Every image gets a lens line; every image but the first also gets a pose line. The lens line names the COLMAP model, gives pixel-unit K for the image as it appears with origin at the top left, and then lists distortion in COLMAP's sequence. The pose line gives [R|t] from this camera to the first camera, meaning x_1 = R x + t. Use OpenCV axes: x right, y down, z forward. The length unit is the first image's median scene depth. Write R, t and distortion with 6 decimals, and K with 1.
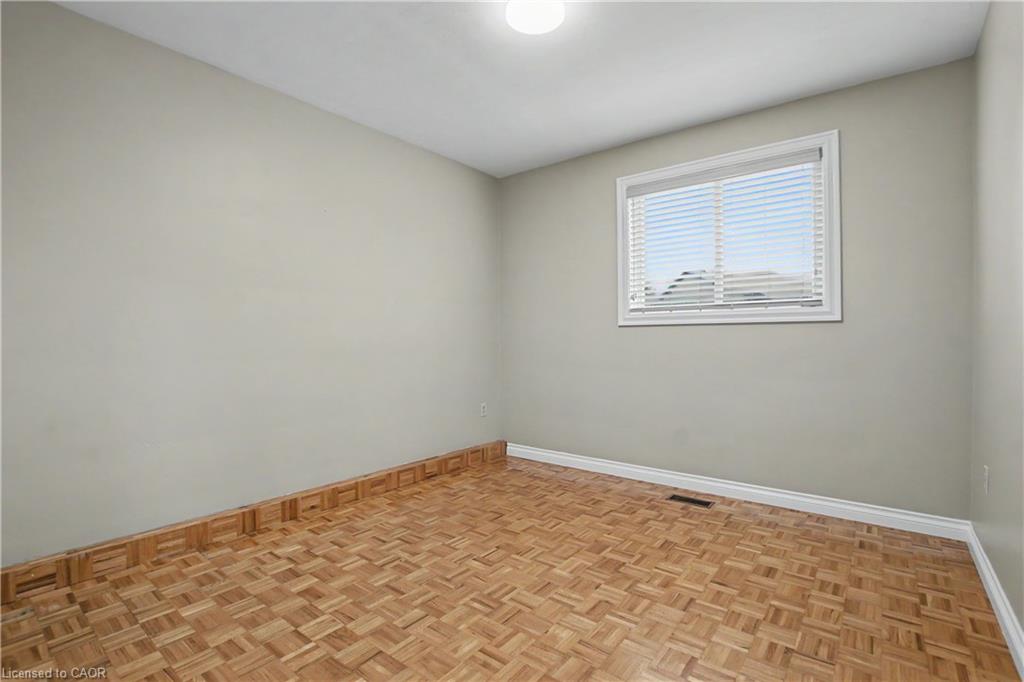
lens RADIAL K [[479.2, 0, 517.8], [0, 479.2, 342.4], [0, 0, 1]] dist [-0.025414, 0.000951]
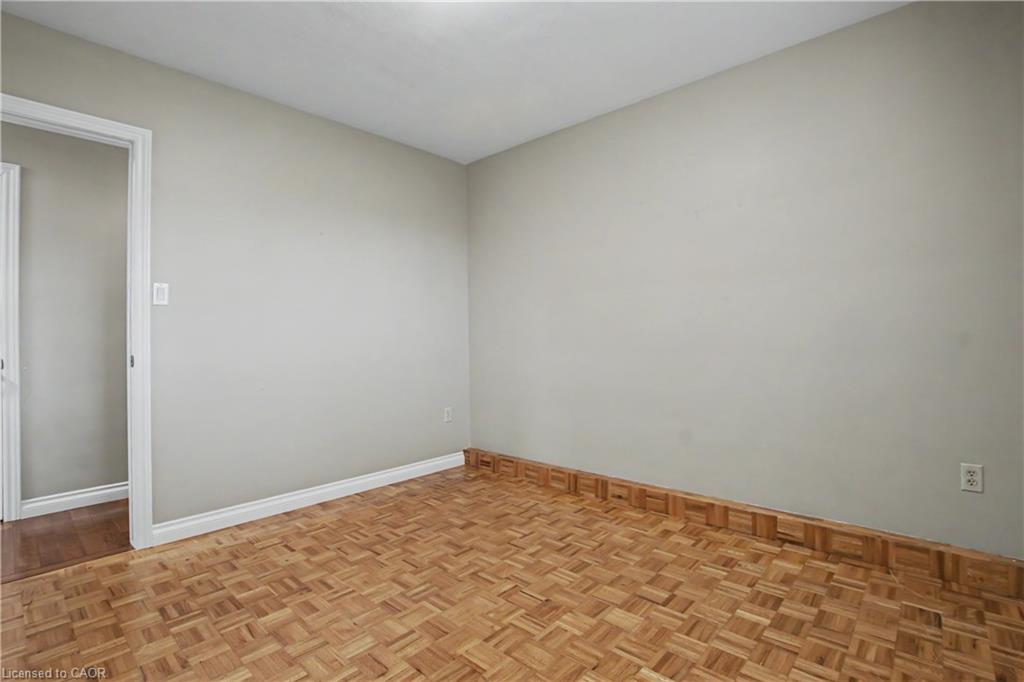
lens RADIAL K [[479.2, 0, 518.1], [0, 479.2, 337.0], [0, 0, 1]] dist [-0.025414, 0.000951]
pose [[-0.074644, 0.007253, -0.997184, 0.696834], [0.014056, 0.999882, 0.006220, -0.019962], [0.997111, -0.013552, -0.074737, 0.932003]]
